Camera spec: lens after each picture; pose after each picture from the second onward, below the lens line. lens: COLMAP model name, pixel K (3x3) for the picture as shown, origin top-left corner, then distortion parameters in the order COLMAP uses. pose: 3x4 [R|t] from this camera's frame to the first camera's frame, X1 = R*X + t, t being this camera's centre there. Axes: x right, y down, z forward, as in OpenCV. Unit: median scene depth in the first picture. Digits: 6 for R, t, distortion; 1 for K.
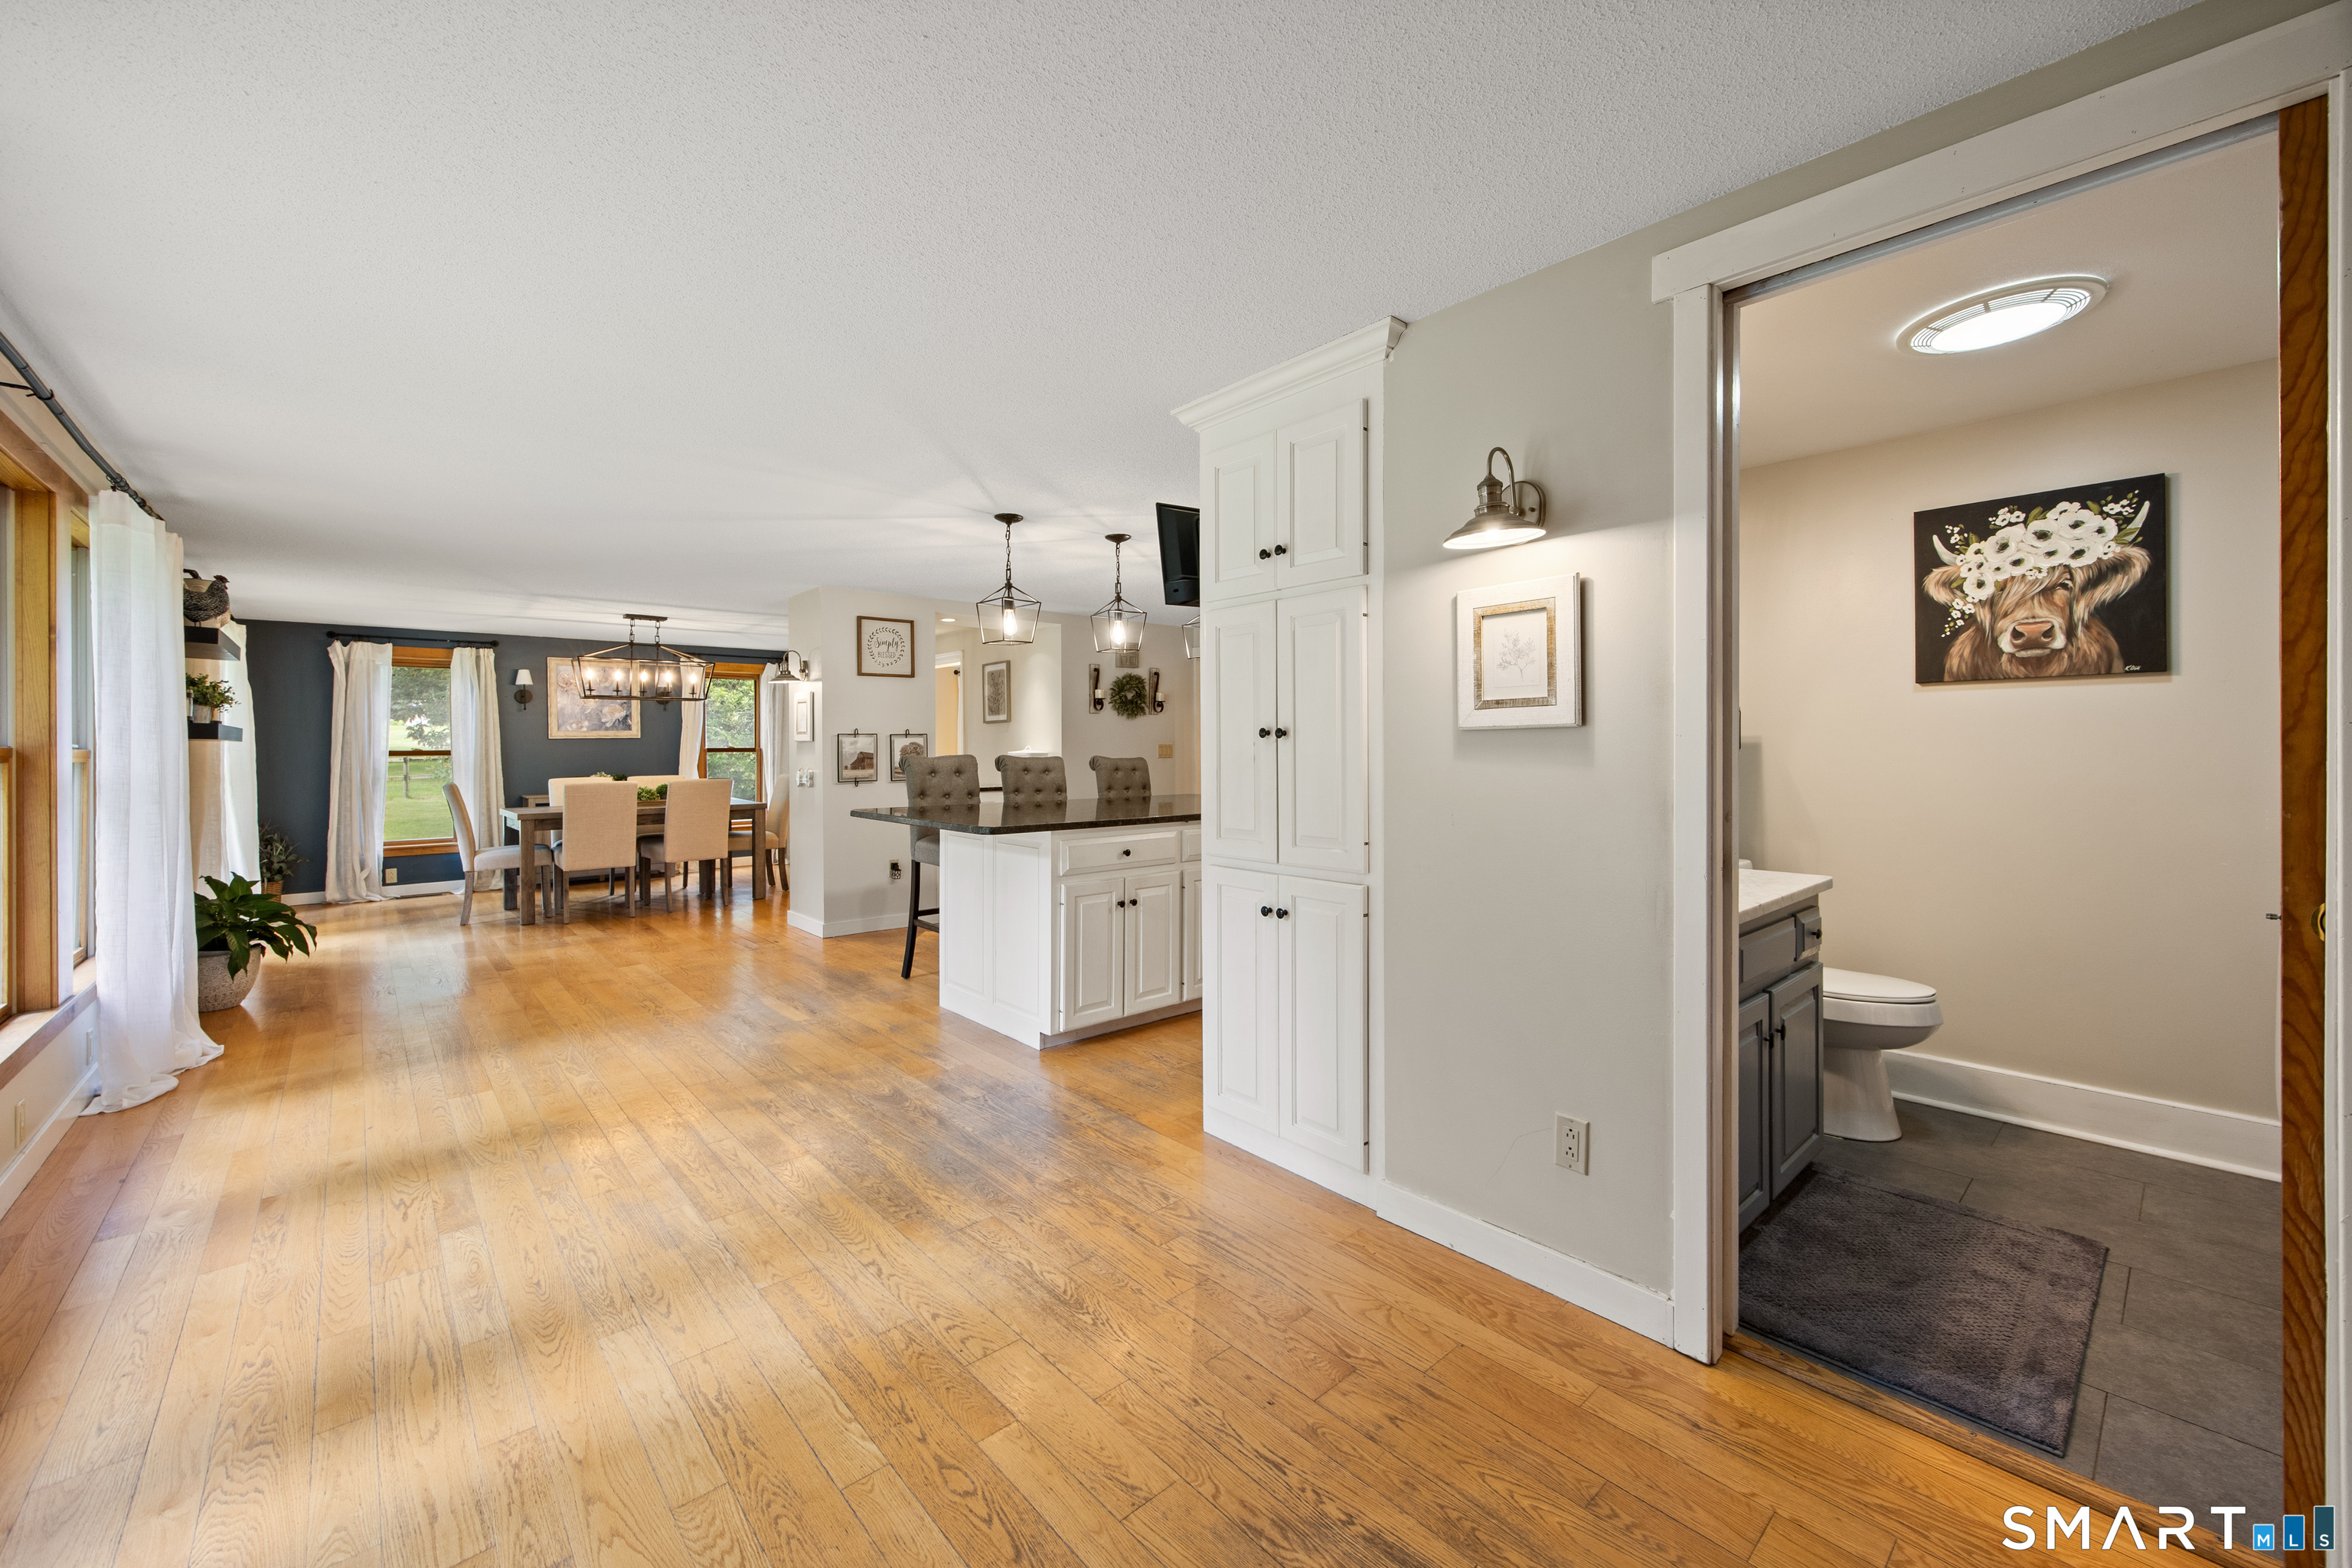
lens RADIAL K [[922.1, 0, 1162.5], [0, 922.1, 741.9], [0, 0, 1]] dist [0.001689, -0.000715]
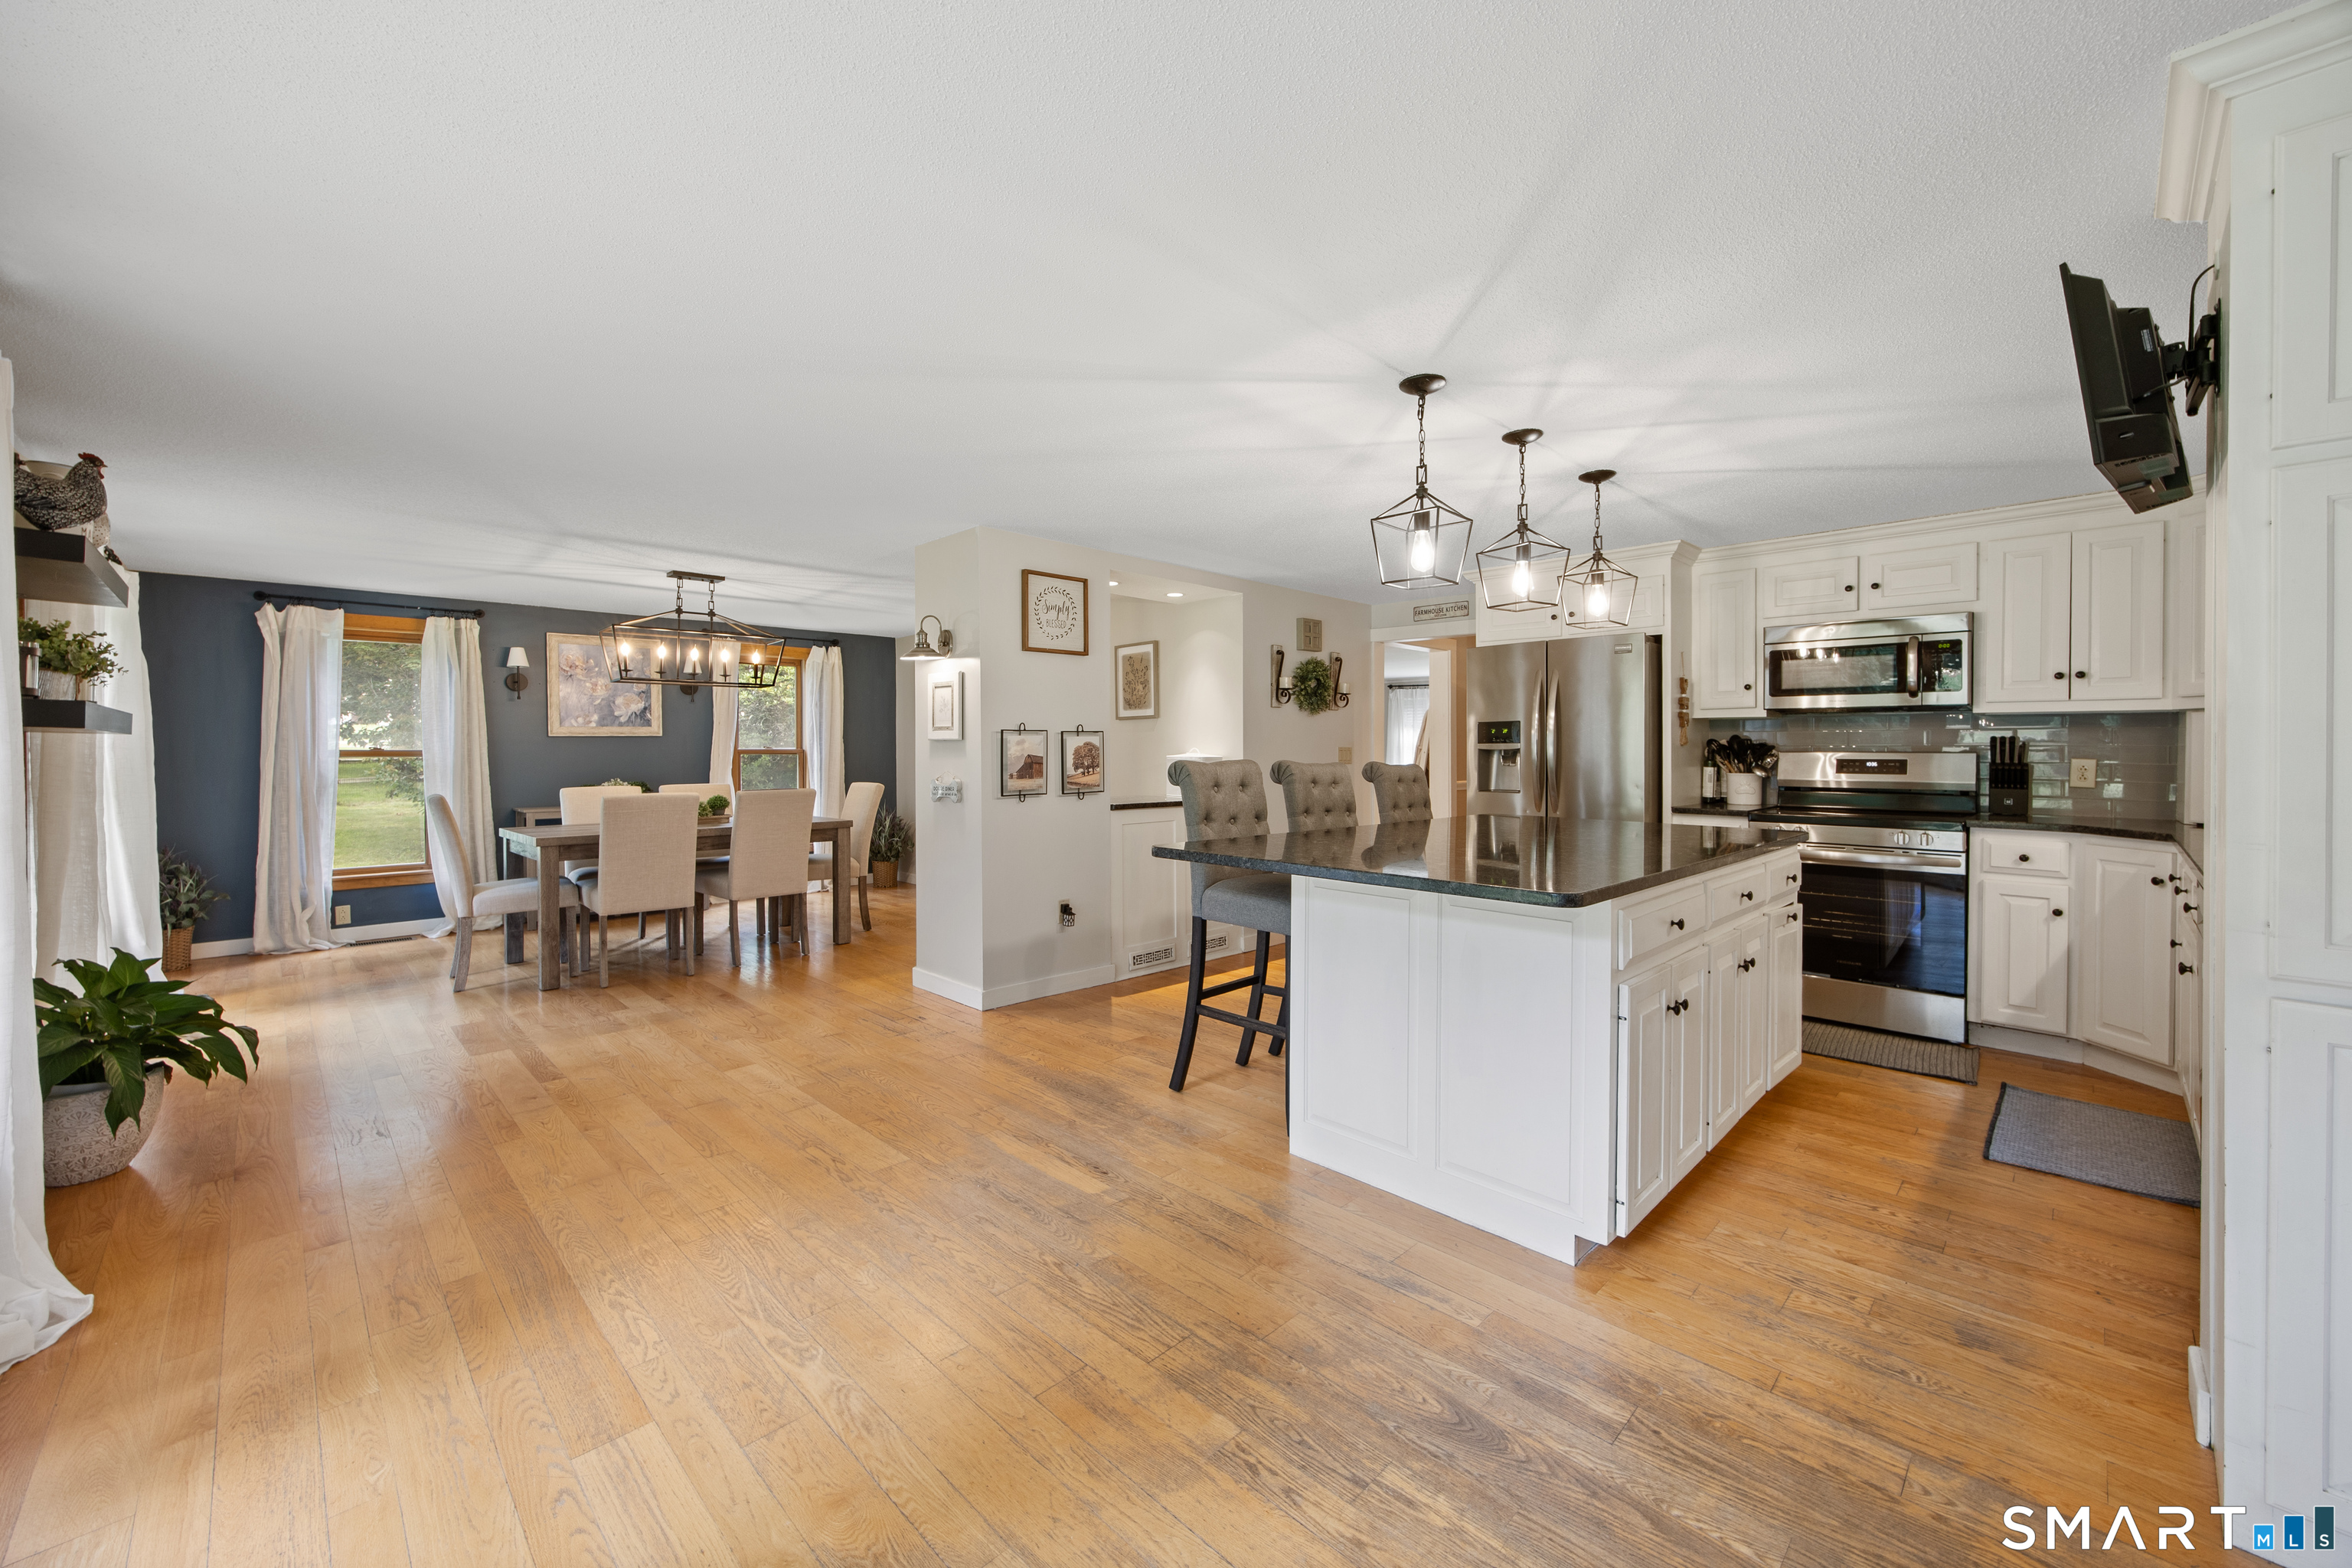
lens RADIAL K [[922.1, 0, 1169.7], [0, 922.1, 751.7], [0, 0, 1]] dist [0.001689, -0.000715]
pose [[0.998351, 0.004204, 0.057250, -0.446232], [-0.004606, 0.999966, 0.006888, 0.004791], [-0.057219, -0.007140, 0.998336, 0.453085]]
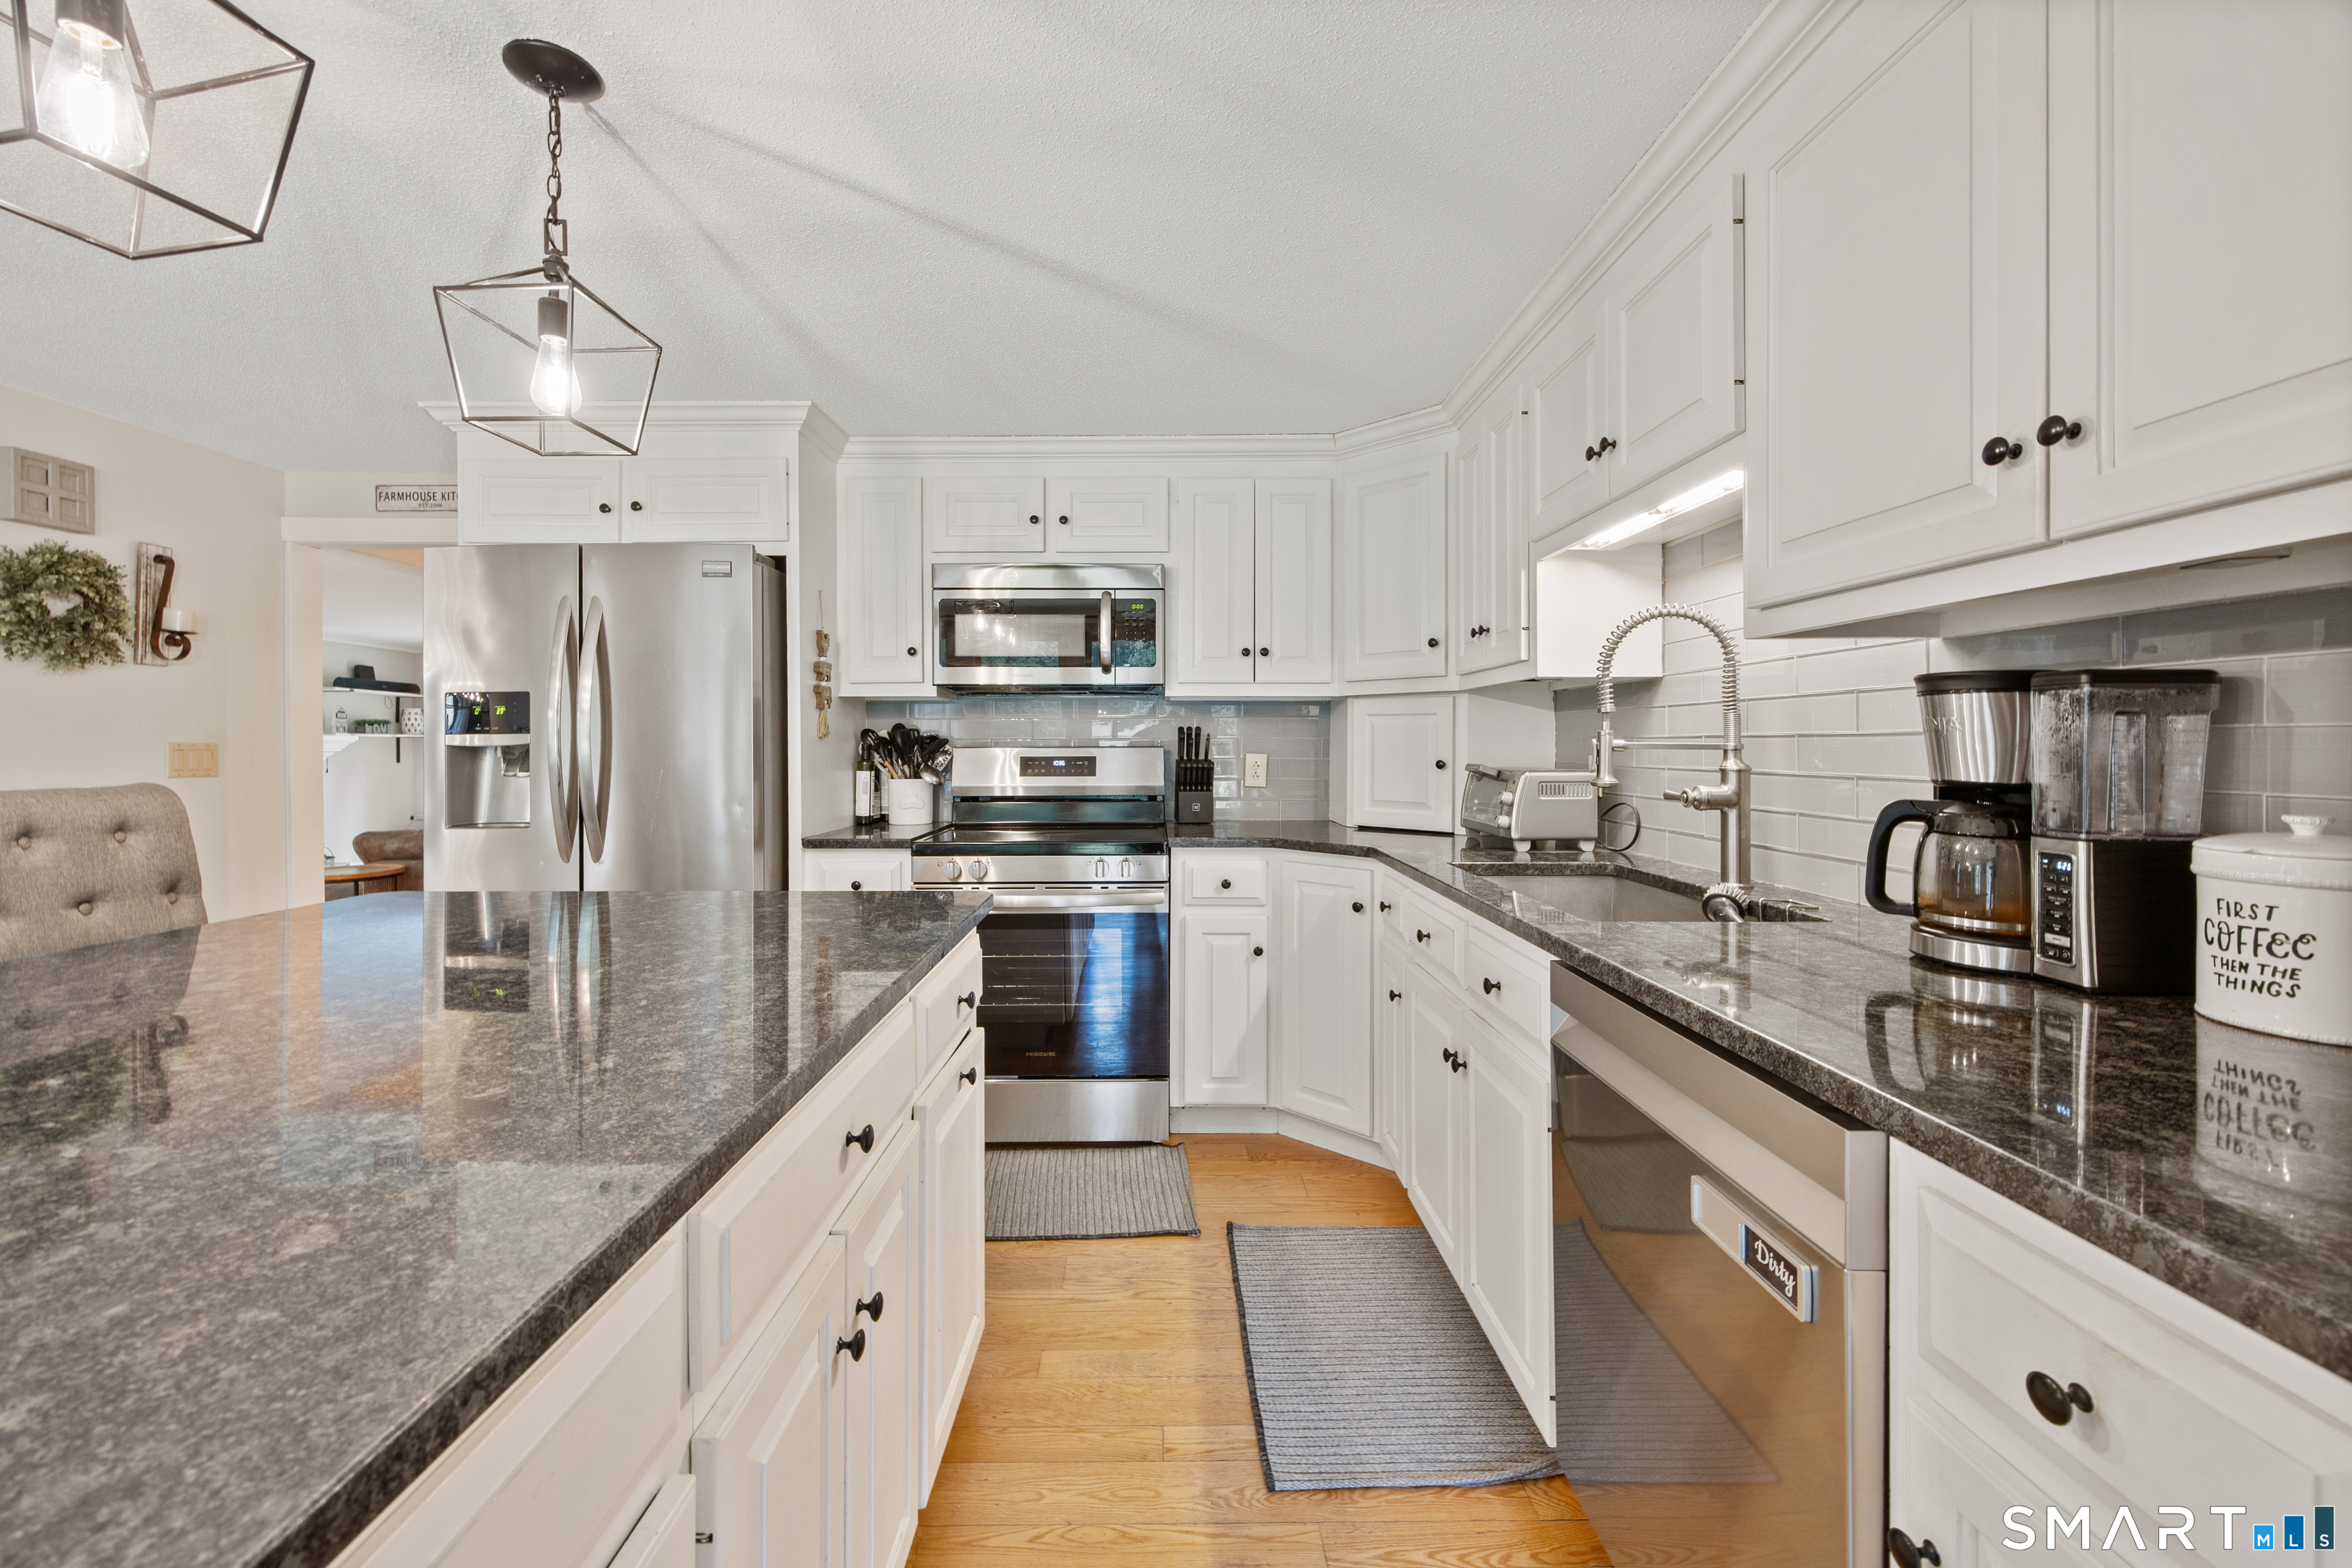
lens RADIAL K [[922.1, 0, 1178.9], [0, 922.1, 741.2], [0, 0, 1]] dist [0.001689, -0.000715]
pose [[0.643509, 0.003898, 0.765428, -0.063940], [-0.001446, 0.999991, -0.003876, 0.007040], [-0.765437, 0.001388, 0.643510, 0.950395]]
